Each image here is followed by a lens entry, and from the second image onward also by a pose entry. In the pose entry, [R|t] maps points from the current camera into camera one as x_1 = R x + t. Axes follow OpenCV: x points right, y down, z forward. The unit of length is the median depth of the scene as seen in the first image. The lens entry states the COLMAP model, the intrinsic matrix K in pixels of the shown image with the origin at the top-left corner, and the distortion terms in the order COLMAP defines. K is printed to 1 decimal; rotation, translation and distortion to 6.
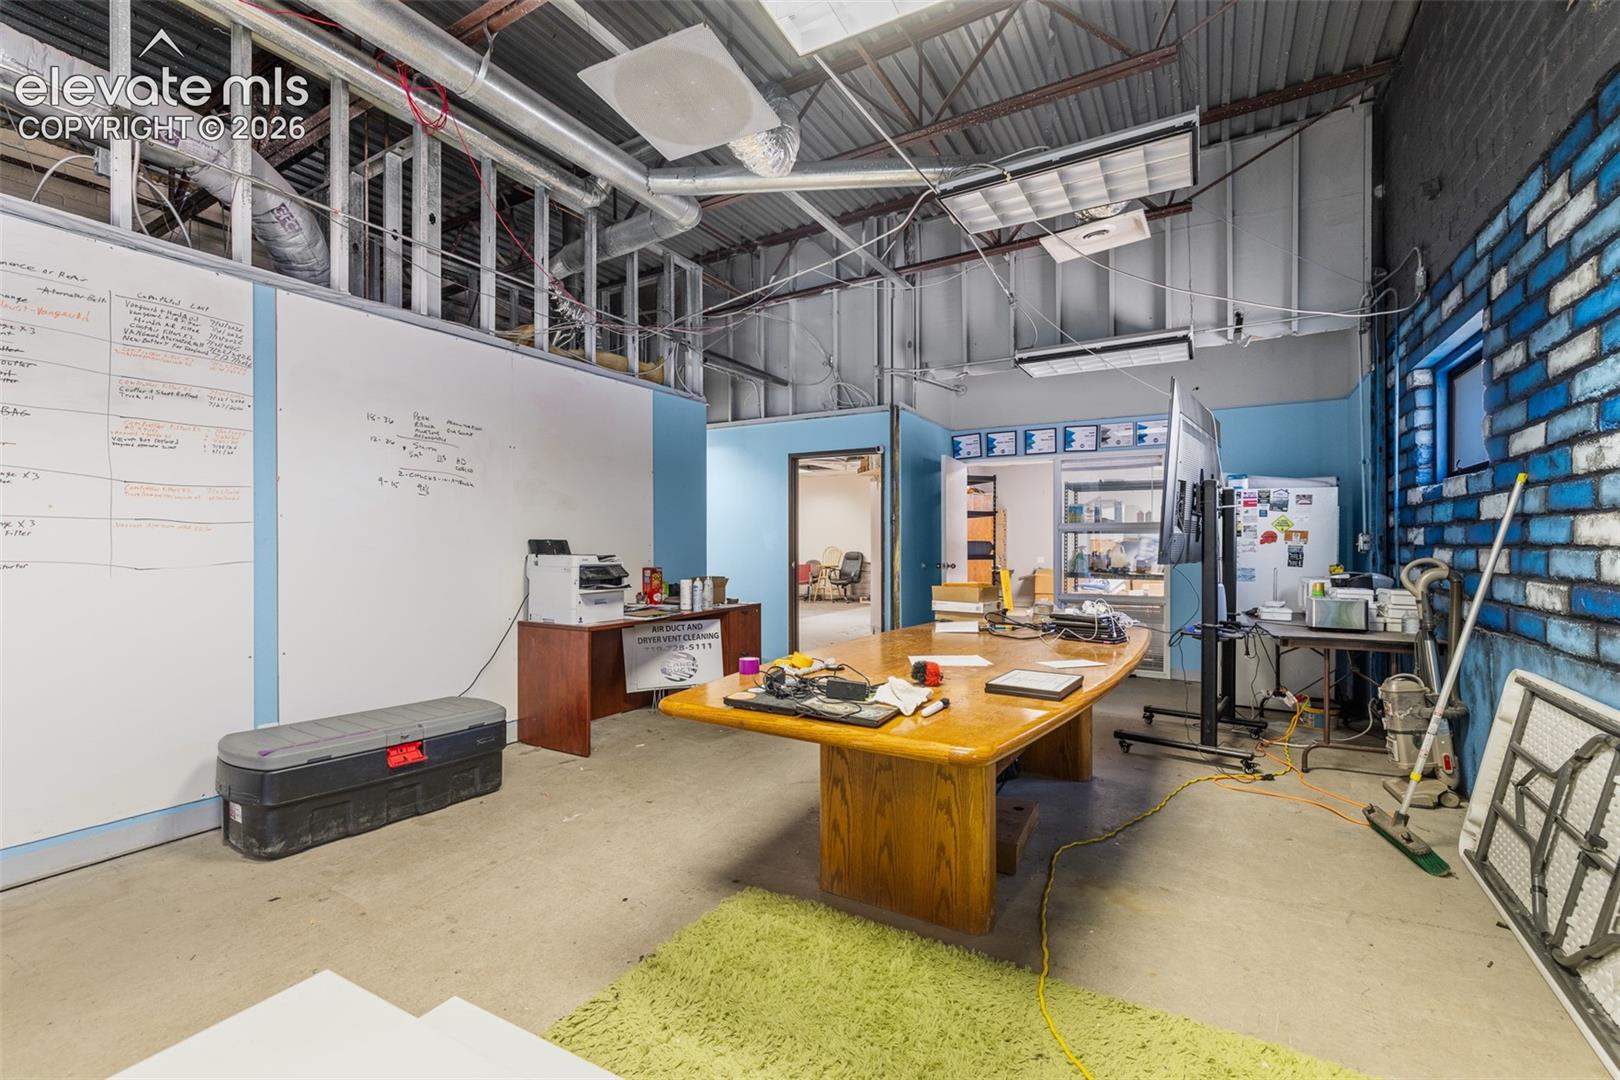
lens RADIAL K [[705.5, 0, 810.0], [0, 705.5, 540.0], [0, 0, 1]] dist [-0.001022, -0.000057]
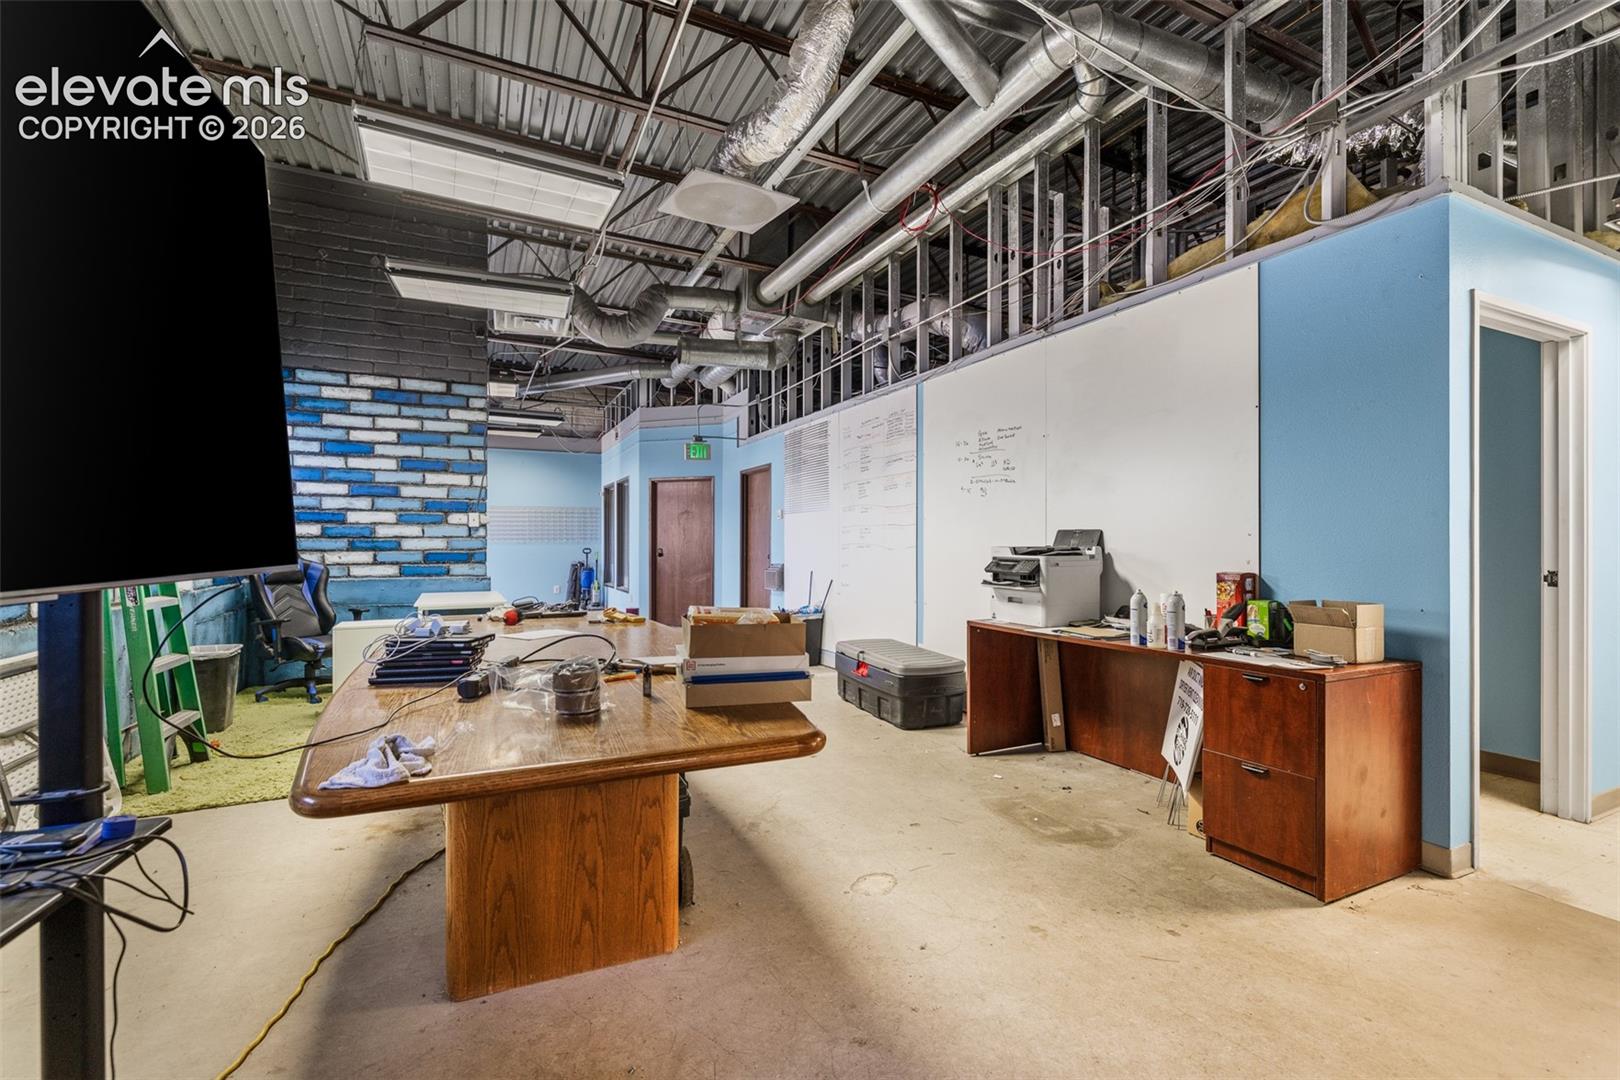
lens RADIAL K [[710.5, 0, 806.9], [0, 710.5, 545.9], [0, 0, 1]] dist [0.000266, 0.000640]
pose [[-0.572811, 0.004587, -0.819674, 0.675687], [0.005955, 0.999981, 0.001435, 0.020564], [0.819666, -0.004059, -0.572828, 1.523784]]
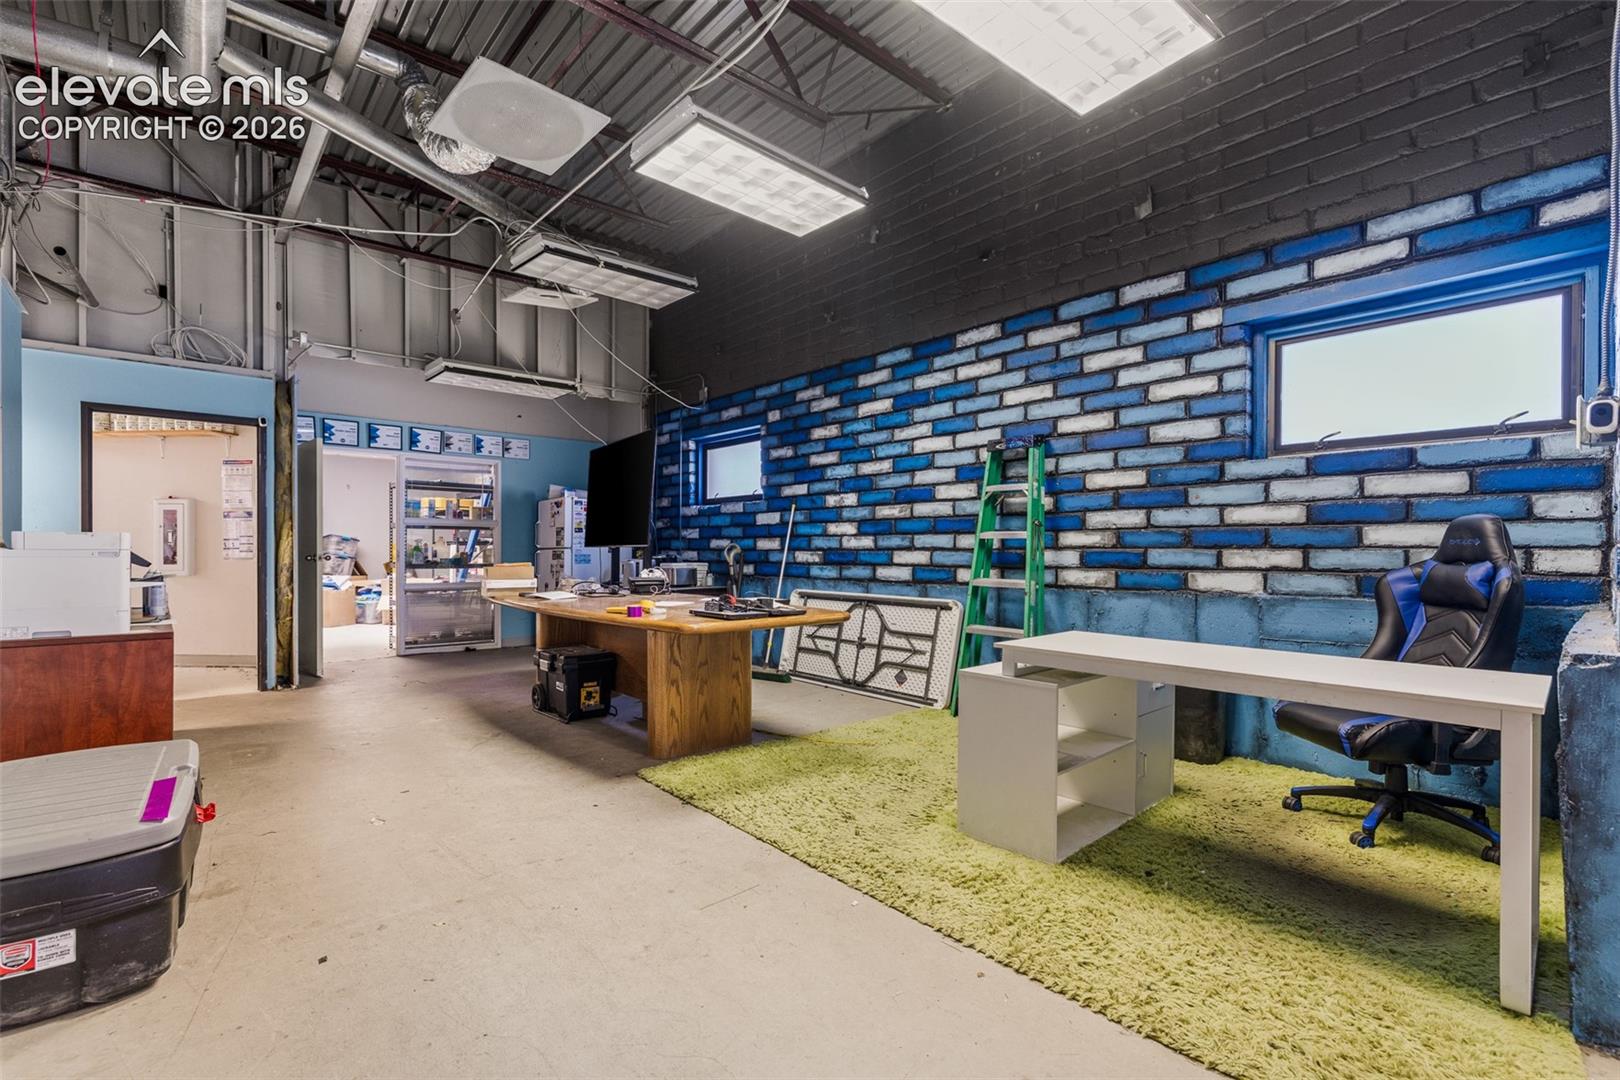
lens RADIAL K [[710.5, 0, 806.9], [0, 710.5, 545.9], [0, 0, 1]] dist [0.000266, 0.000640]
pose [[0.318341, 0.005950, 0.947958, -0.875288], [-0.006749, 0.999969, -0.004010, 0.036840], [-0.947952, -0.005121, 0.318372, 0.166064]]
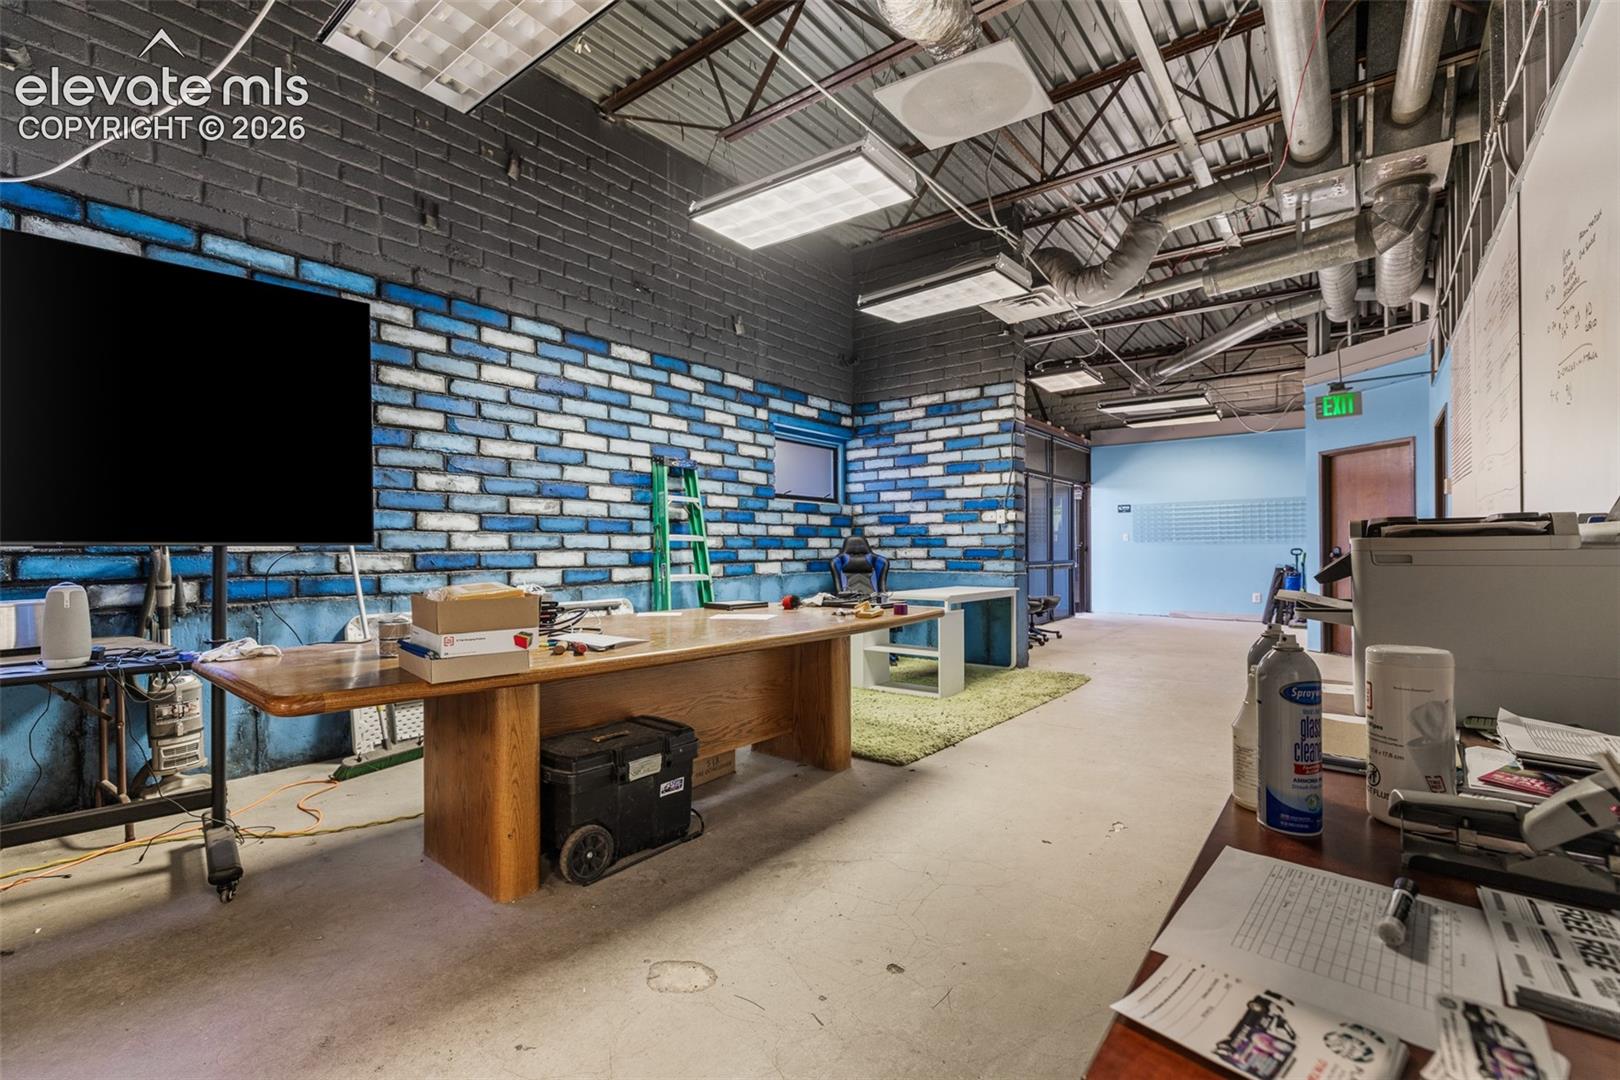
lens RADIAL K [[710.5, 0, 806.9], [0, 710.5, 545.9], [0, 0, 1]] dist [0.000266, 0.000640]
pose [[-0.987527, 0.005137, 0.157367, -0.089519], [0.003281, 0.999922, -0.012049, 0.046508], [-0.157416, -0.011382, -0.987467, 1.674244]]
